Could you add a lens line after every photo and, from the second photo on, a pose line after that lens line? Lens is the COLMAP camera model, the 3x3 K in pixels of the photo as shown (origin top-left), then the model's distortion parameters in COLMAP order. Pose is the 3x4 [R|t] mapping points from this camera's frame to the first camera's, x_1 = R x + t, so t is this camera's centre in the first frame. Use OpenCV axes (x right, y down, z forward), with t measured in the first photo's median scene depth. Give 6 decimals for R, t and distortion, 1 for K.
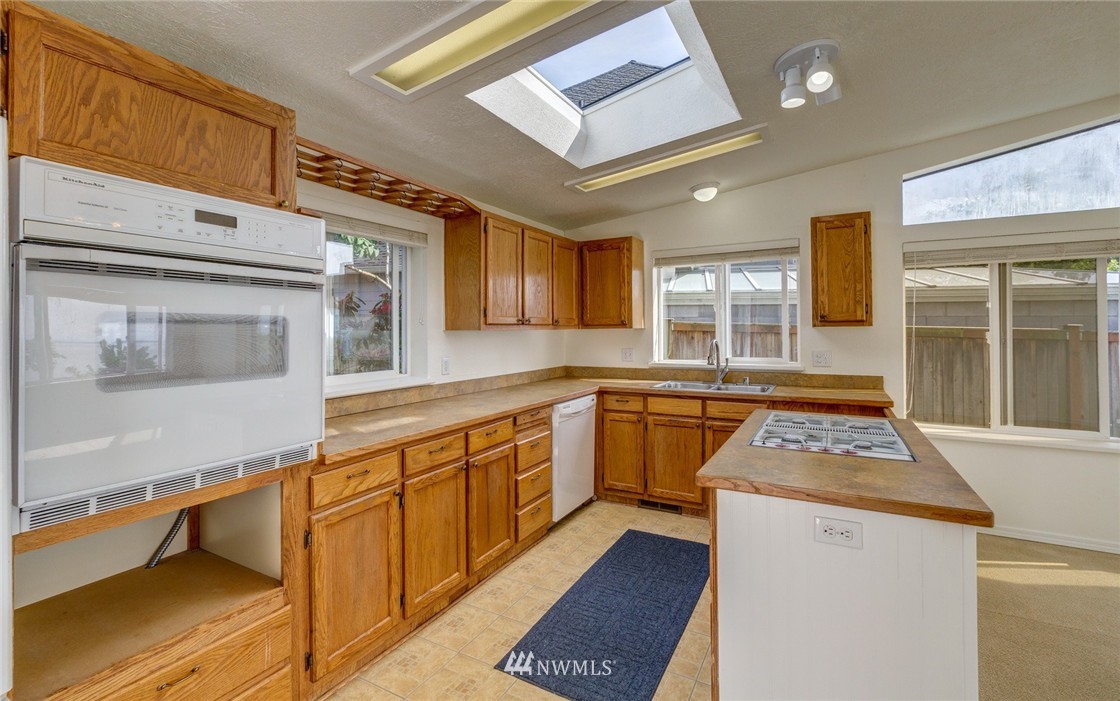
lens RADIAL K [[492.9, 0, 556.1], [0, 492.9, 323.0], [0, 0, 1]] dist [-0.009058, 0.000368]
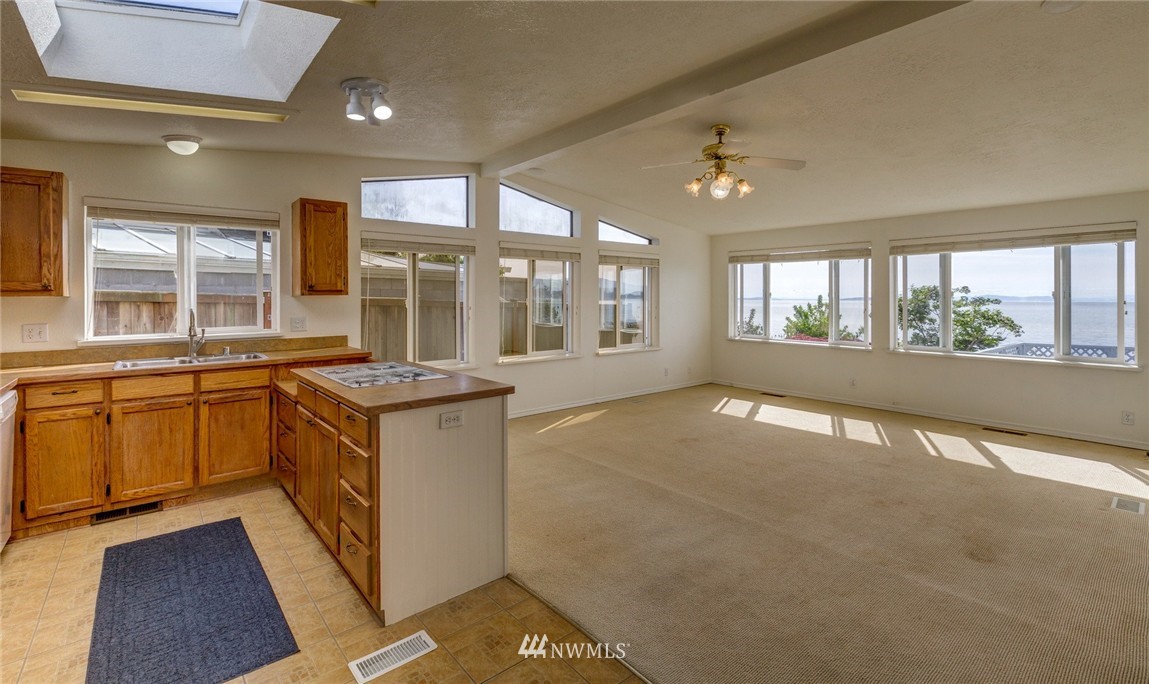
lens RADIAL K [[507.9, 0, 571.5], [0, 507.9, 298.6], [0, 0, 1]] dist [-0.003731, -0.000556]
pose [[0.354898, 0.001558, 0.934904, -0.339416], [-0.011677, 0.999928, 0.002767, 0.004288], [-0.934832, -0.011899, 0.354891, 0.009655]]
